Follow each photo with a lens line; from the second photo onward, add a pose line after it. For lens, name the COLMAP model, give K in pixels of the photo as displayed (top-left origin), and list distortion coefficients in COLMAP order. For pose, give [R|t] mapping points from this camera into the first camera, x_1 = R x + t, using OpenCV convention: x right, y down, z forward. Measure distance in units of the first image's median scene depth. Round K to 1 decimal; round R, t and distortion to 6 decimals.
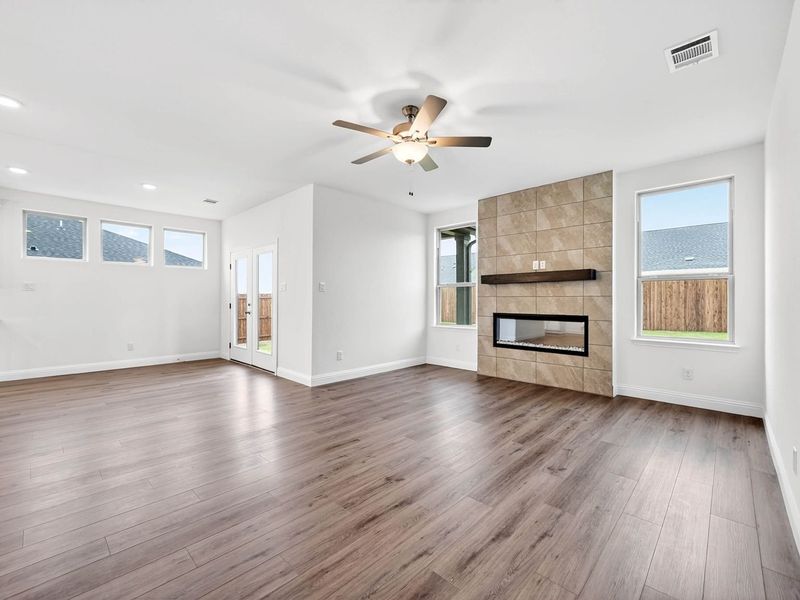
lens RADIAL K [[351.0, 0, 396.5], [0, 351.0, 299.9], [0, 0, 1]] dist [-0.009979, 0.003002]
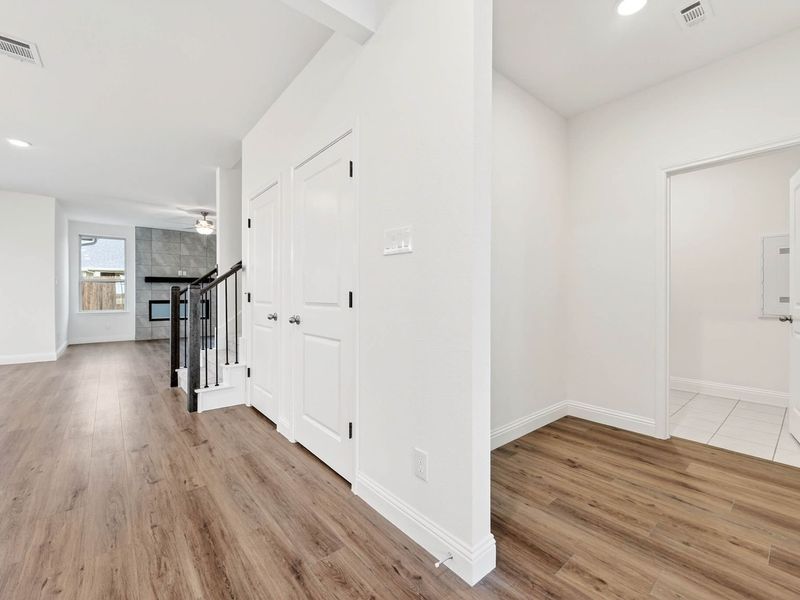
lens RADIAL K [[351.0, 0, 404.4], [0, 351.0, 297.5], [0, 0, 1]] dist [-0.009979, 0.003002]
pose [[0.100423, -0.005641, 0.994929, -1.393299], [-0.005089, 0.999968, 0.006183, 0.010575], [-0.994932, -0.005684, 0.100391, -0.376294]]
